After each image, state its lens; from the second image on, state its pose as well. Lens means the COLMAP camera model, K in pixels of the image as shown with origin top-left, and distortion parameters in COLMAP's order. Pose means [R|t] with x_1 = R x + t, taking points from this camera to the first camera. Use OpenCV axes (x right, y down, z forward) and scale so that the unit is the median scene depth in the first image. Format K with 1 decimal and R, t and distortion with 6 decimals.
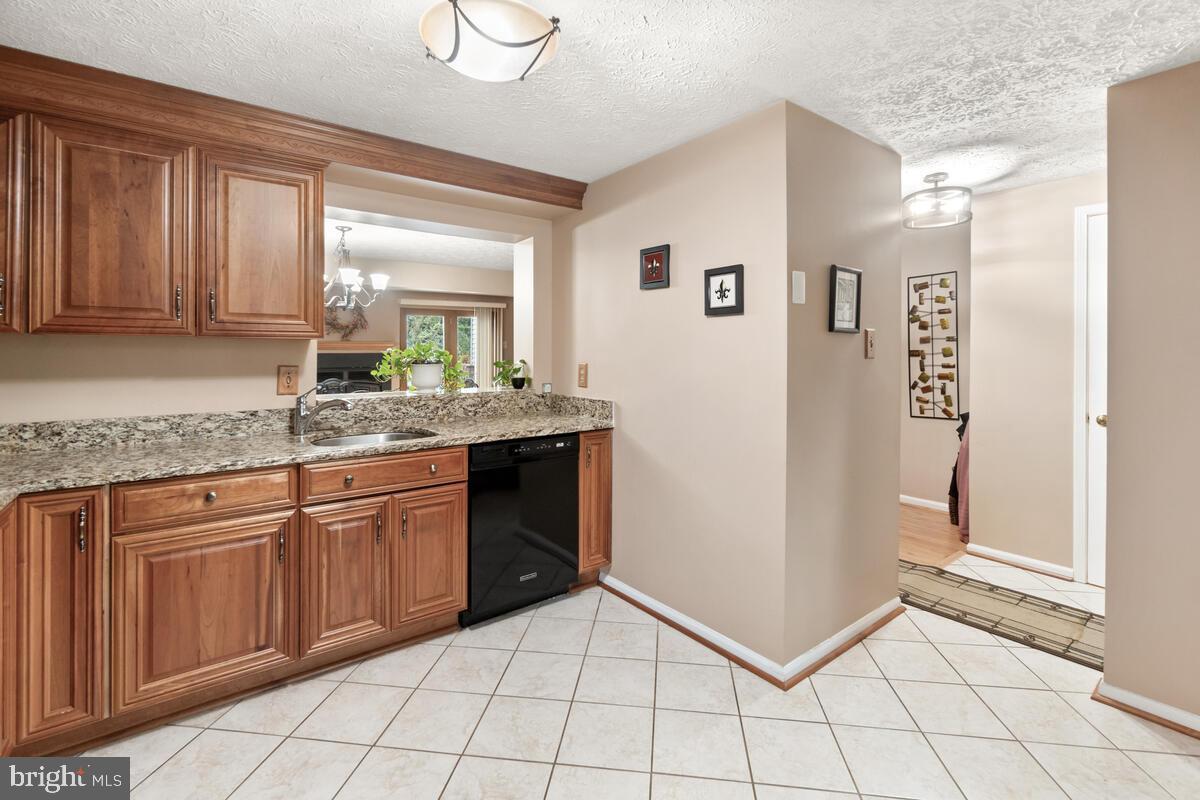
lens RADIAL K [[537.5, 0, 617.4], [0, 537.5, 352.9], [0, 0, 1]] dist [-0.000337, 0.000641]
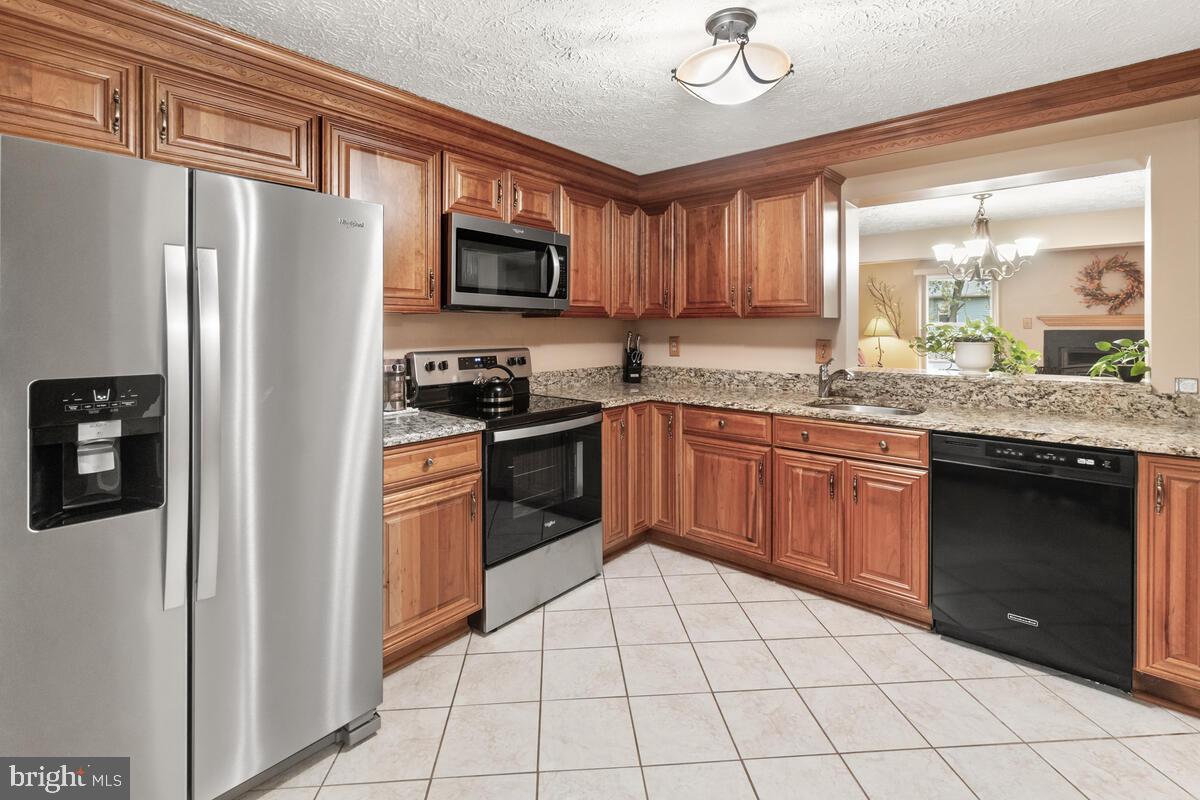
lens RADIAL K [[537.5, 0, 575.9], [0, 537.5, 332.9], [0, 0, 1]] dist [-0.000337, 0.000641]
pose [[0.174876, 0.008095, -0.984557, 0.667606], [-0.001457, 0.999967, 0.007963, -0.000746], [0.984589, 0.000043, 0.174882, 0.325316]]
